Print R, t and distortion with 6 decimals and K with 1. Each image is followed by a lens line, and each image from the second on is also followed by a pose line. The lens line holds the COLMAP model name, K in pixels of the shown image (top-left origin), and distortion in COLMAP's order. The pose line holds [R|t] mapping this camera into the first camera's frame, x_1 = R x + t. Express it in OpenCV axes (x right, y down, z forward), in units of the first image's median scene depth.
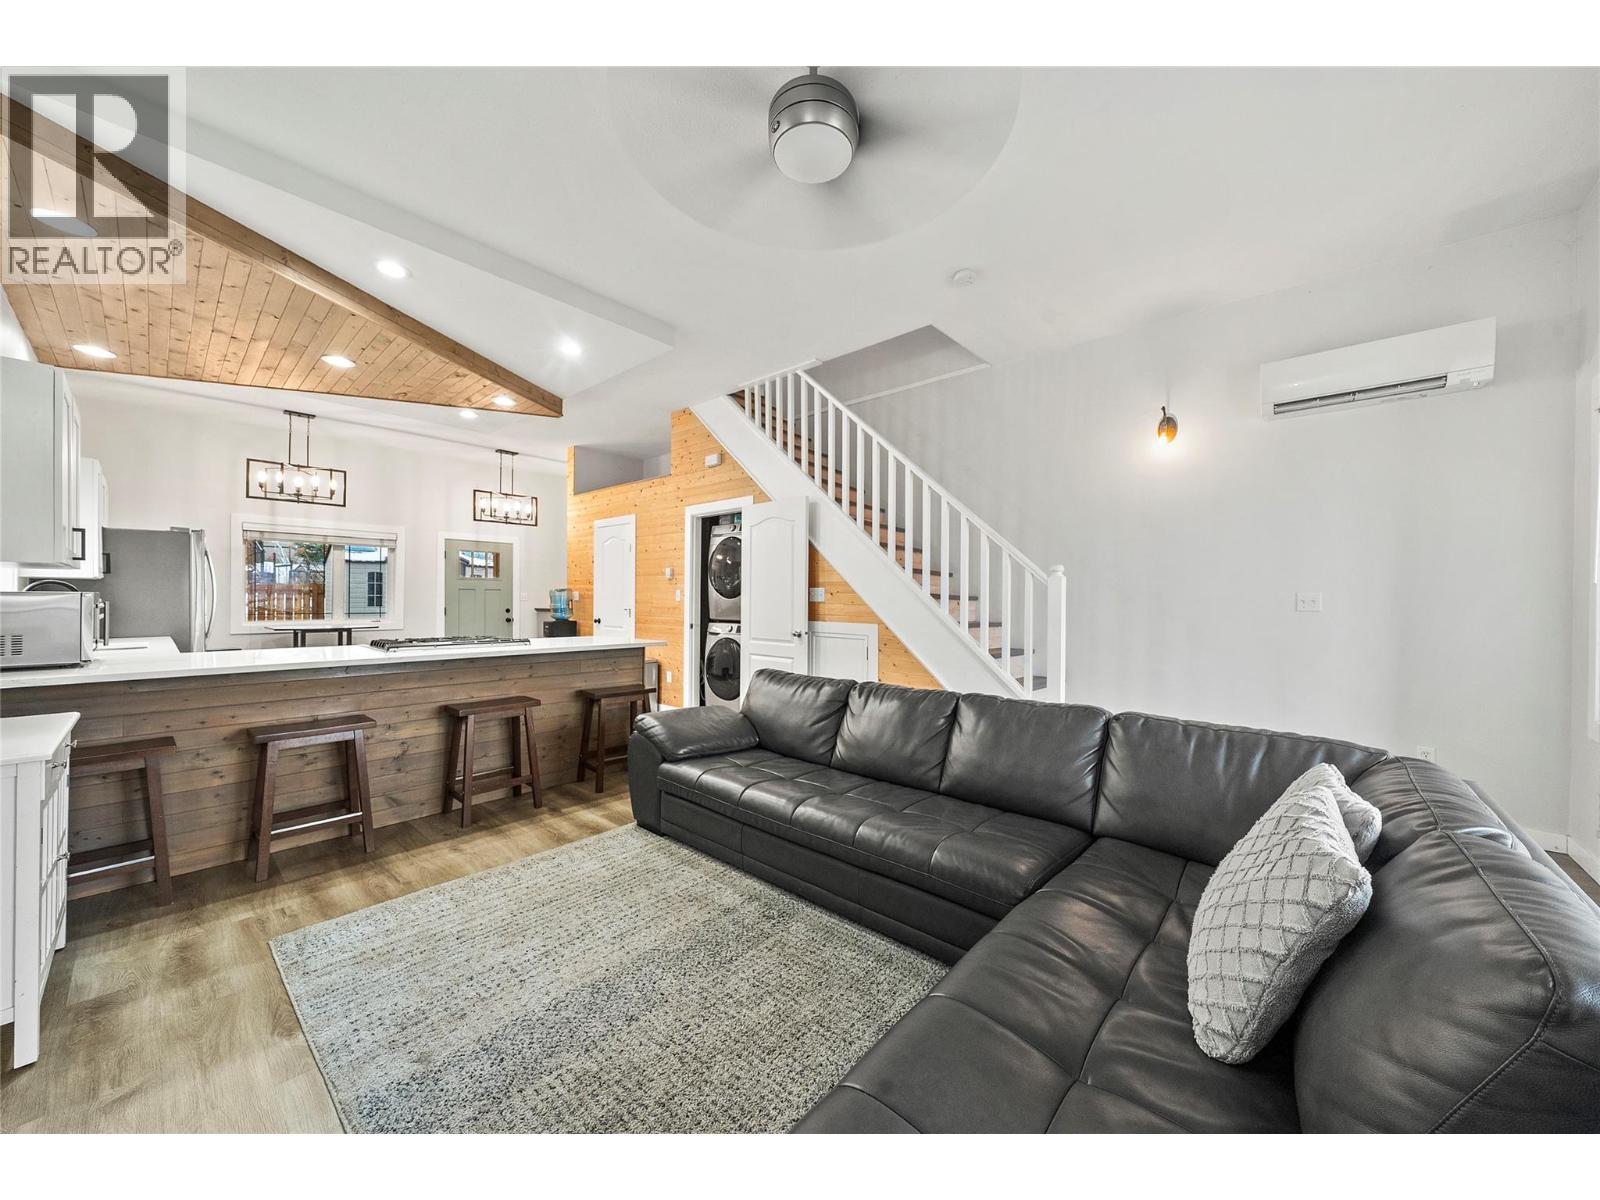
lens RADIAL K [[582.4, 0, 805.2], [0, 582.4, 601.3], [0, 0, 1]] dist [0.001766, 0.000203]
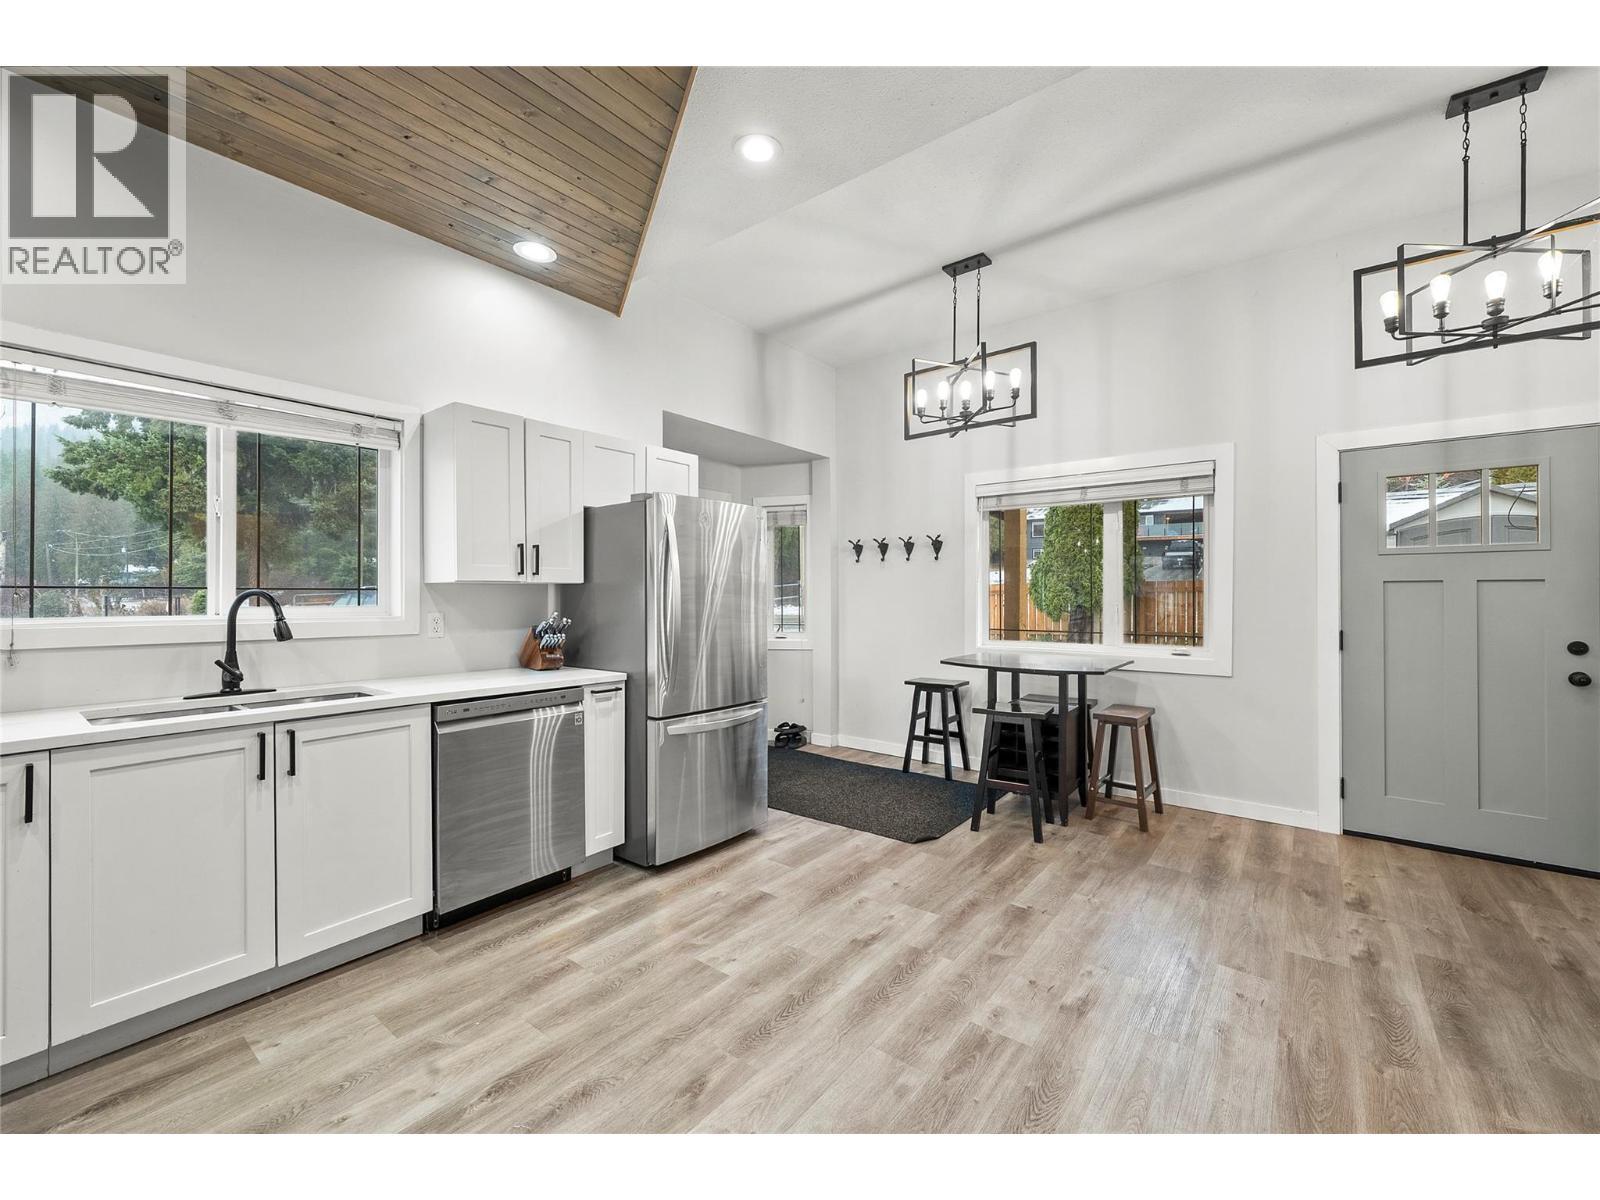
lens RADIAL K [[652.0, 0, 814.5], [0, 652.0, 593.0], [0, 0, 1]] dist [0.000361, -0.001546]
pose [[0.059370, -0.002946, -0.998232, -0.285281], [-0.000257, 0.999996, -0.002967, -0.016811], [0.998236, 0.000433, 0.059369, 0.847625]]
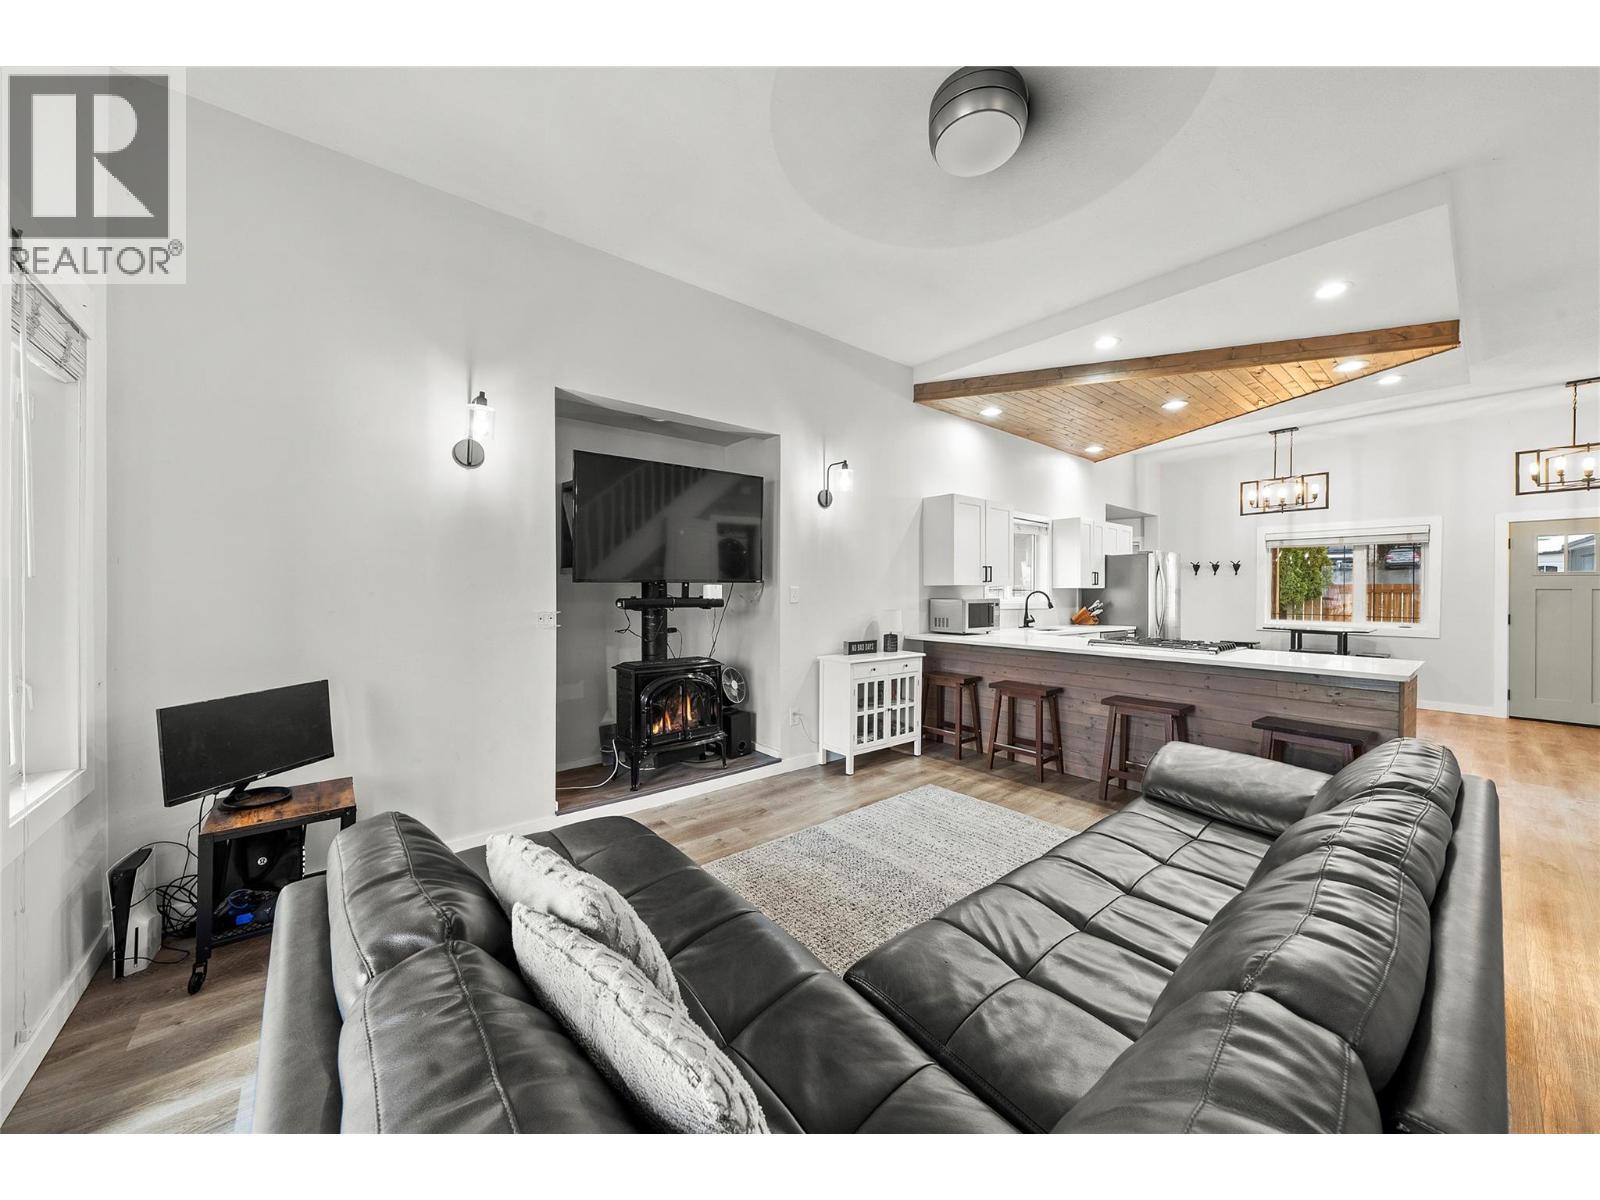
lens RADIAL K [[581.2, 0, 811.3], [0, 581.2, 594.6], [0, 0, 1]] dist [0.000416, 0.000020]
pose [[-0.150439, 0.000360, -0.988619, 0.342303], [-0.006557, 0.999978, 0.001362, -0.012163], [0.988598, 0.006688, -0.150433, 0.305105]]
